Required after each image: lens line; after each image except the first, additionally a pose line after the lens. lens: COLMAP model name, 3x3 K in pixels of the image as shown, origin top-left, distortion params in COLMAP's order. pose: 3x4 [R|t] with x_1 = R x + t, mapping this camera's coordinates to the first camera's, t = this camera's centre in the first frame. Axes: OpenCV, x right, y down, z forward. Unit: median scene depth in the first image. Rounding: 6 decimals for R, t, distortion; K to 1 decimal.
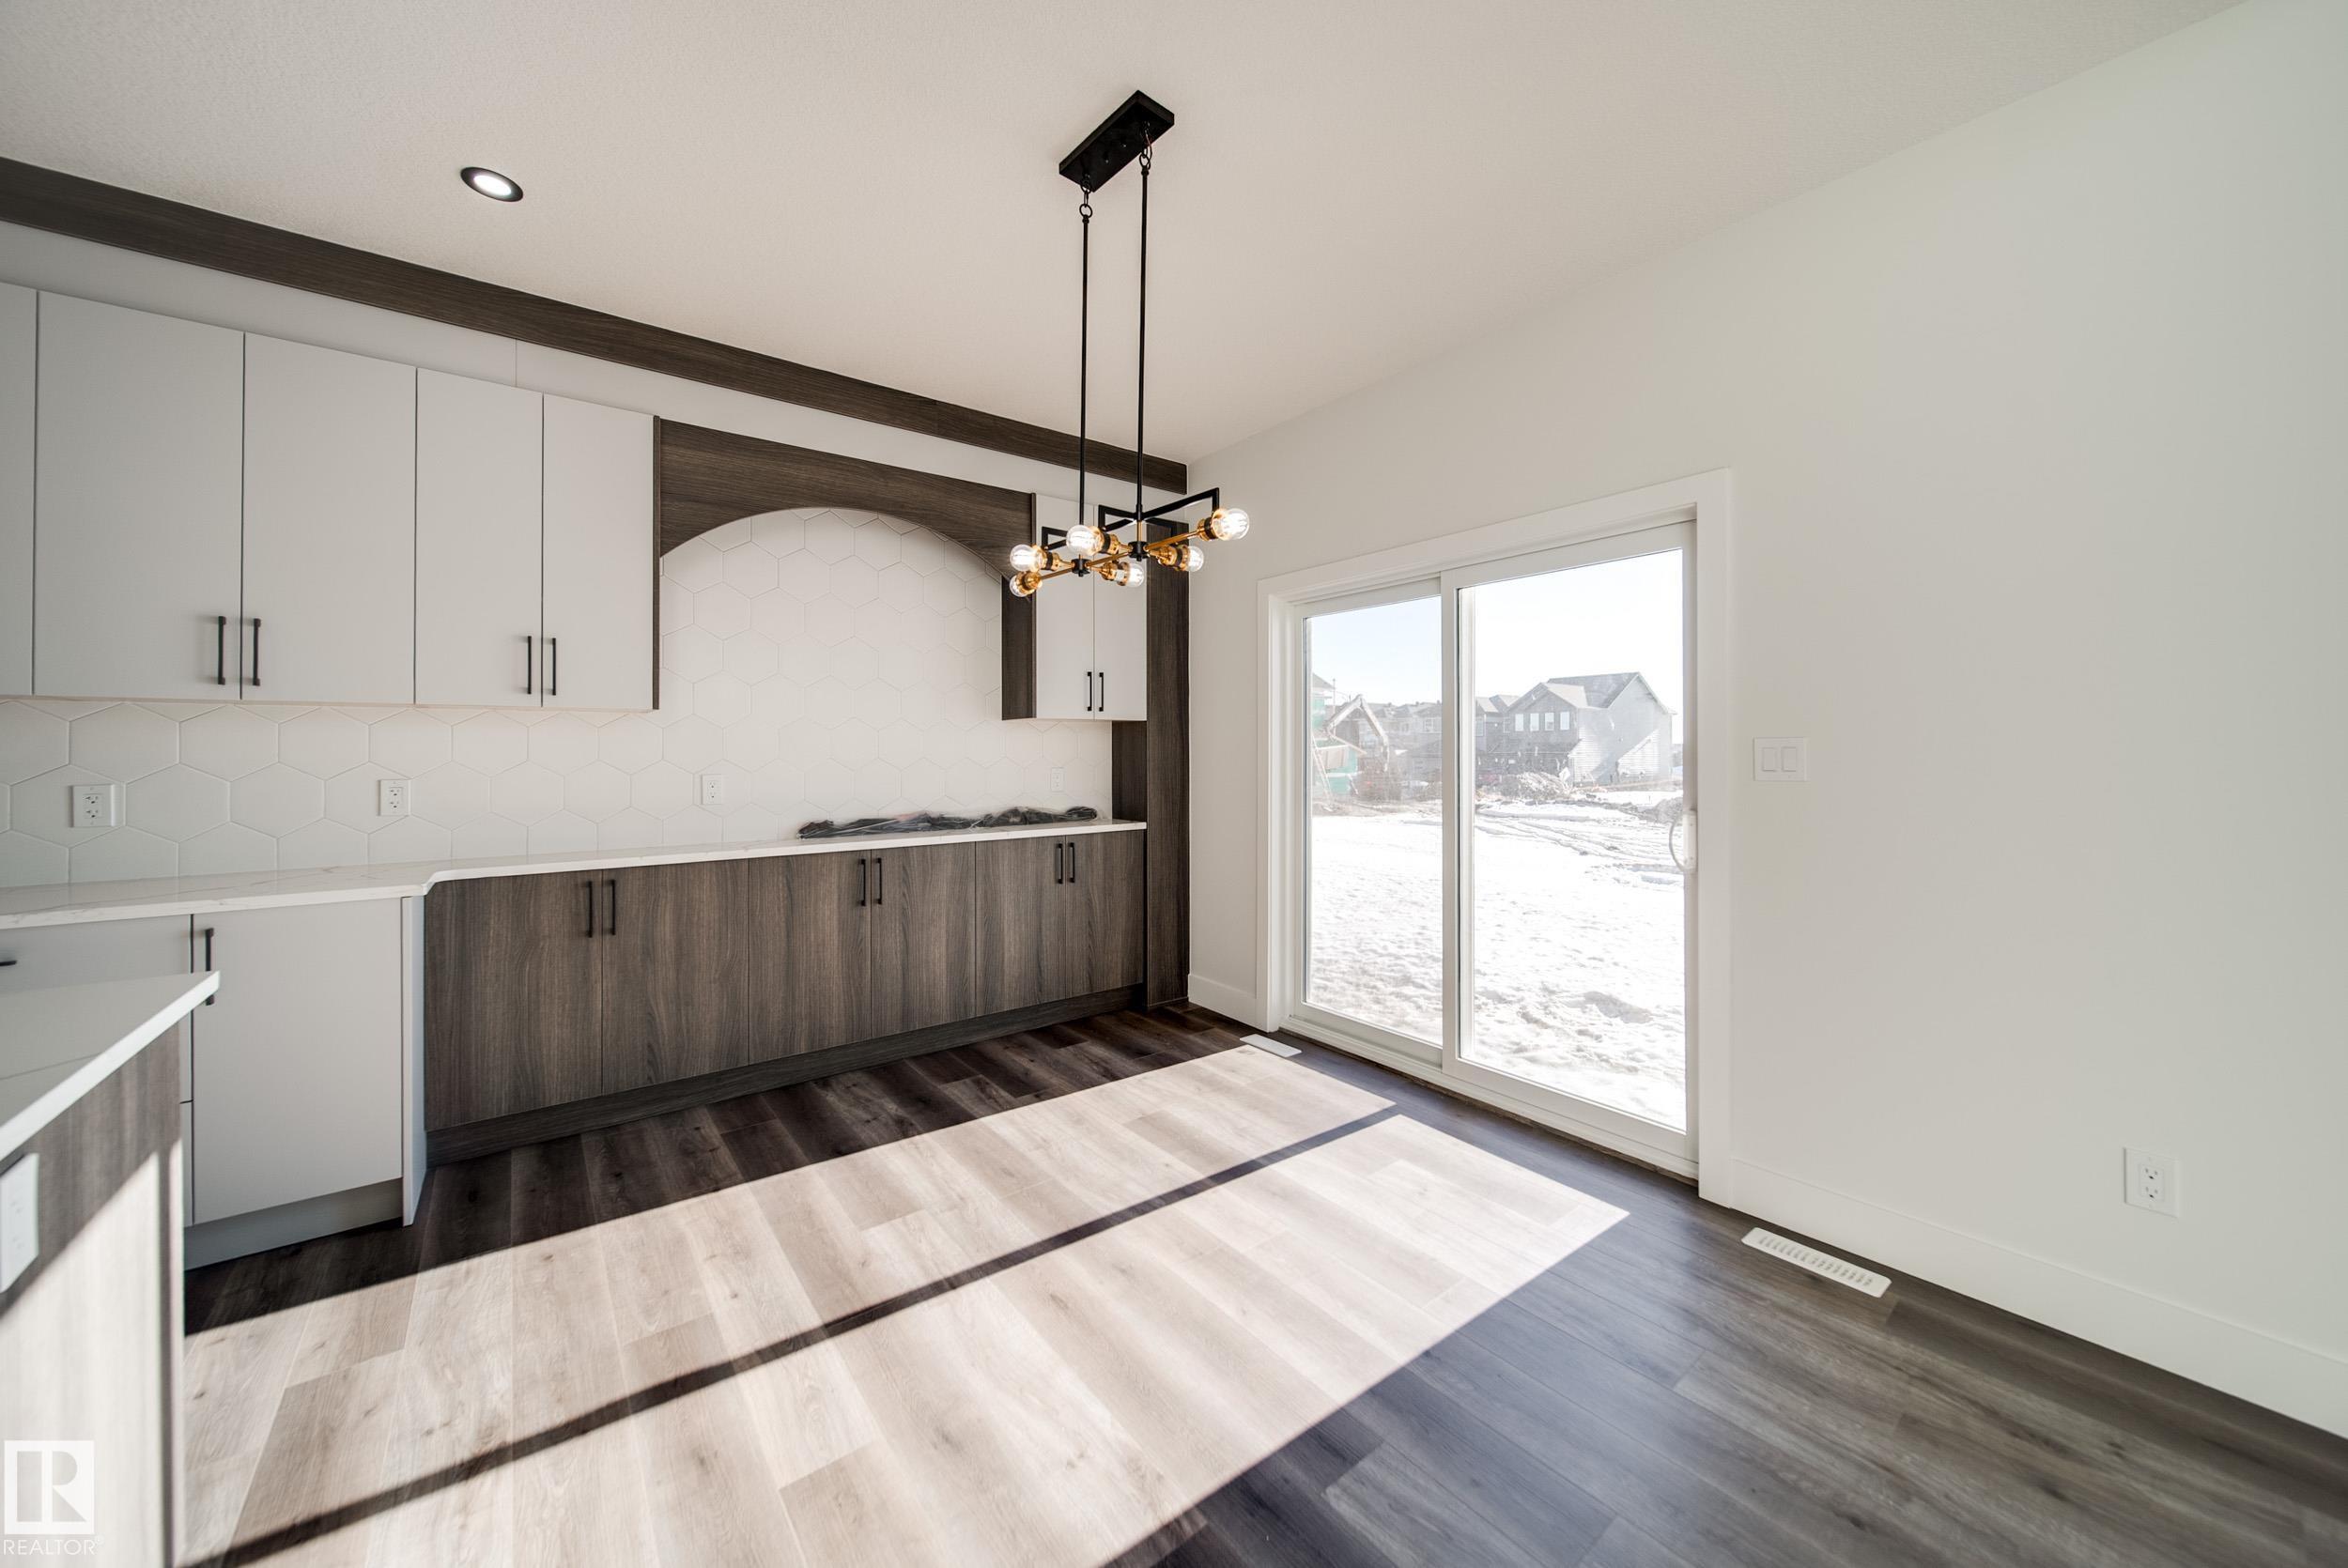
lens RADIAL K [[842.6, 0, 1187.4], [0, 842.6, 748.1], [0, 0, 1]] dist [0.001577, -0.000055]
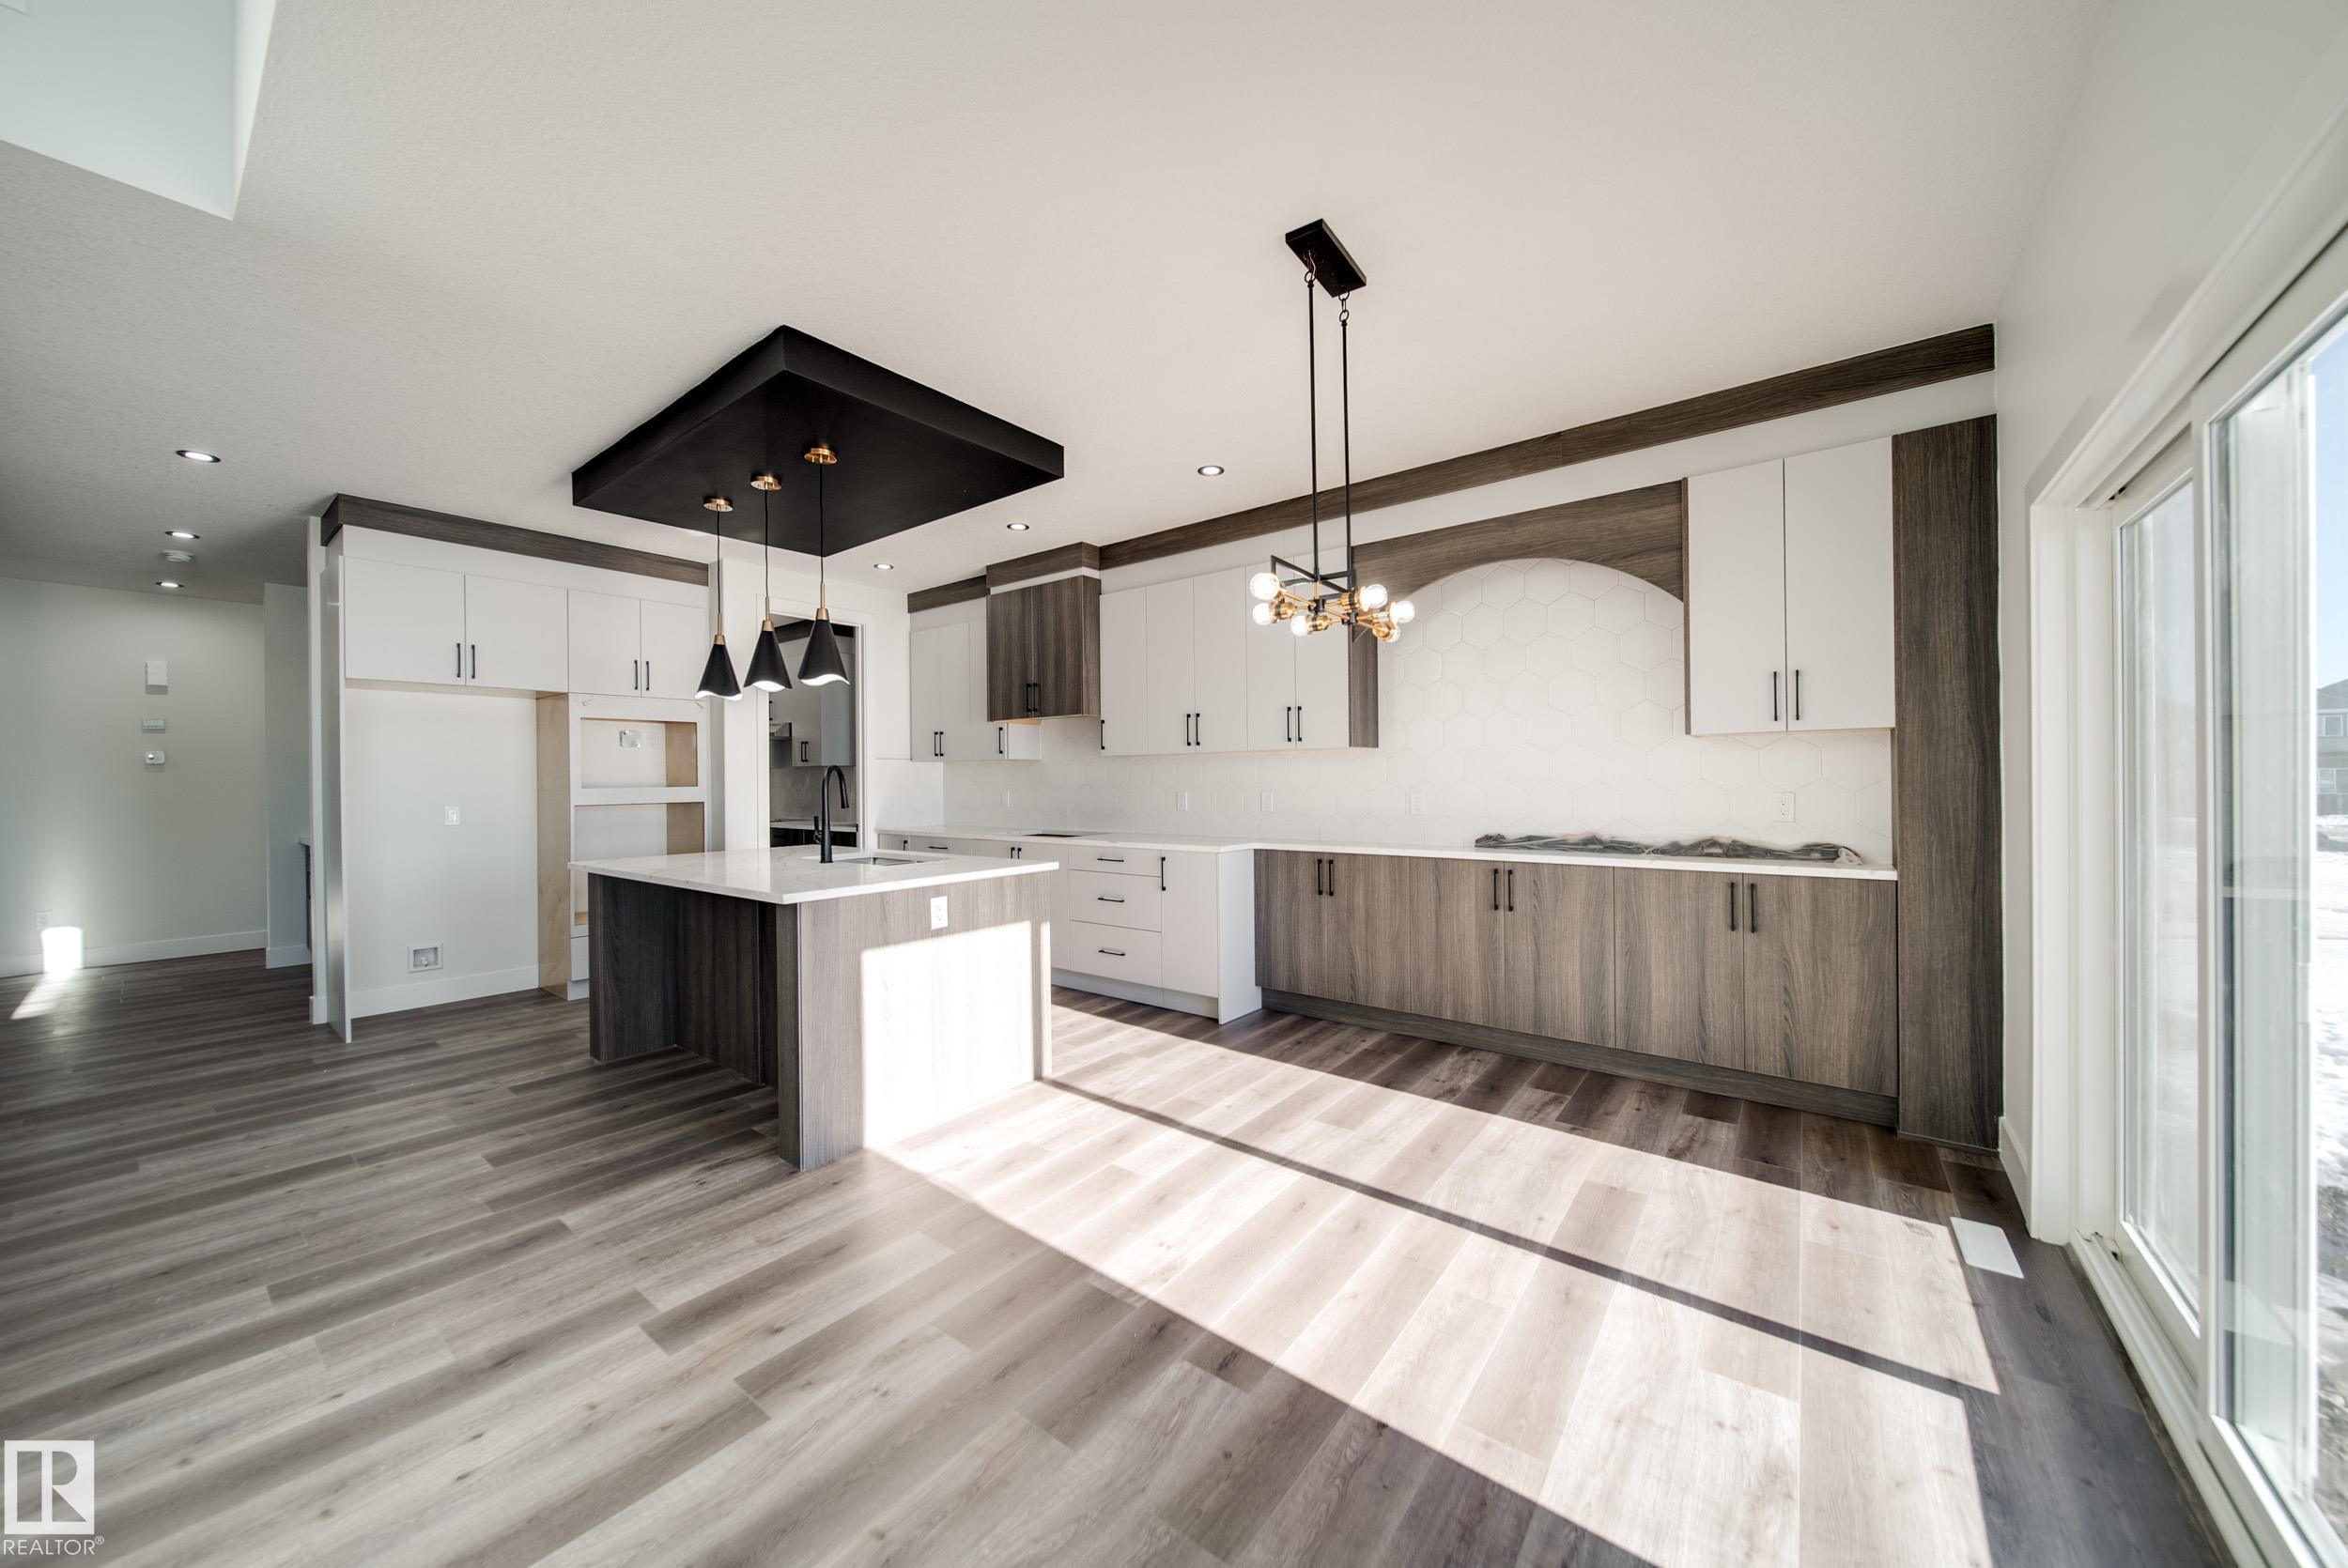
lens RADIAL K [[836.2, 0, 1171.2], [0, 836.2, 775.8], [0, 0, 1]] dist [-0.001348, -0.000493]
pose [[0.226831, -0.006685, -0.973911, 0.654899], [0.012254, 0.999917, -0.004009, 0.005398], [0.973857, -0.011025, 0.226894, 0.335440]]
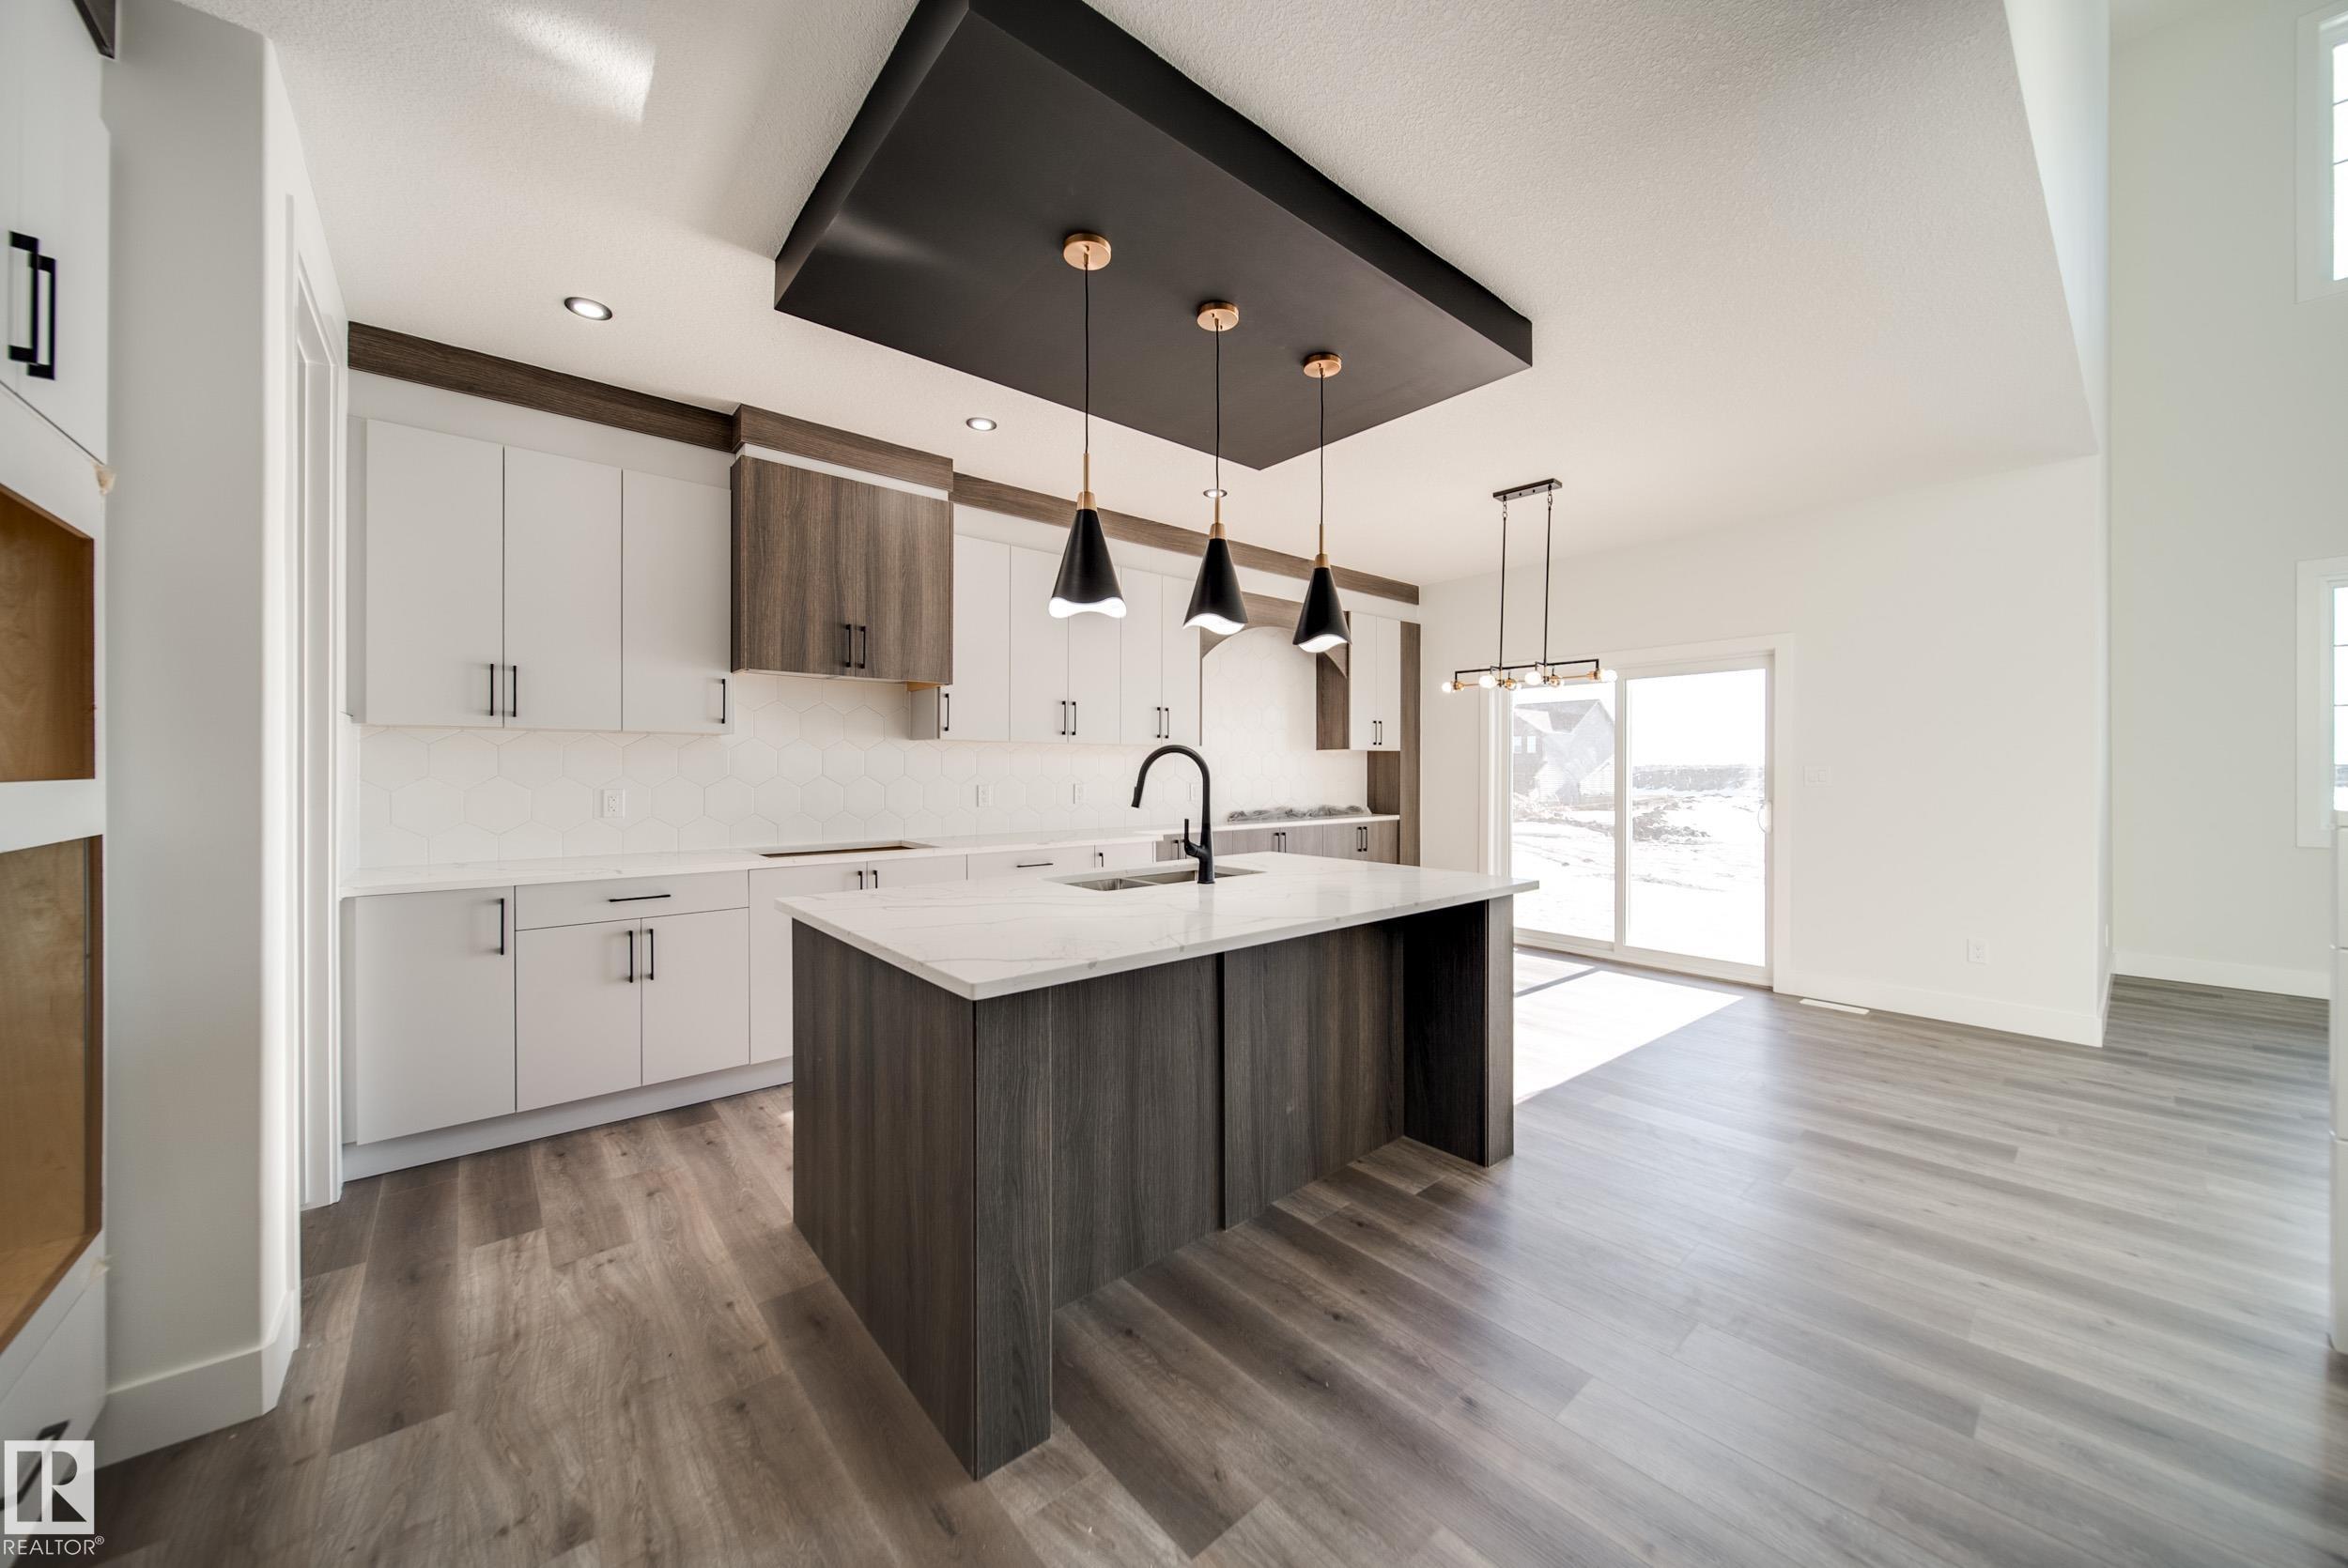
lens RADIAL K [[839.4, 0, 1181.1], [0, 839.4, 765.8], [0, 0, 1]] dist [-0.001486, -0.000246]
pose [[0.999215, 0.000187, 0.039604, -0.688420], [0.000021, 0.999986, -0.005269, 0.005400], [-0.039605, 0.005266, 0.999202, -0.732822]]
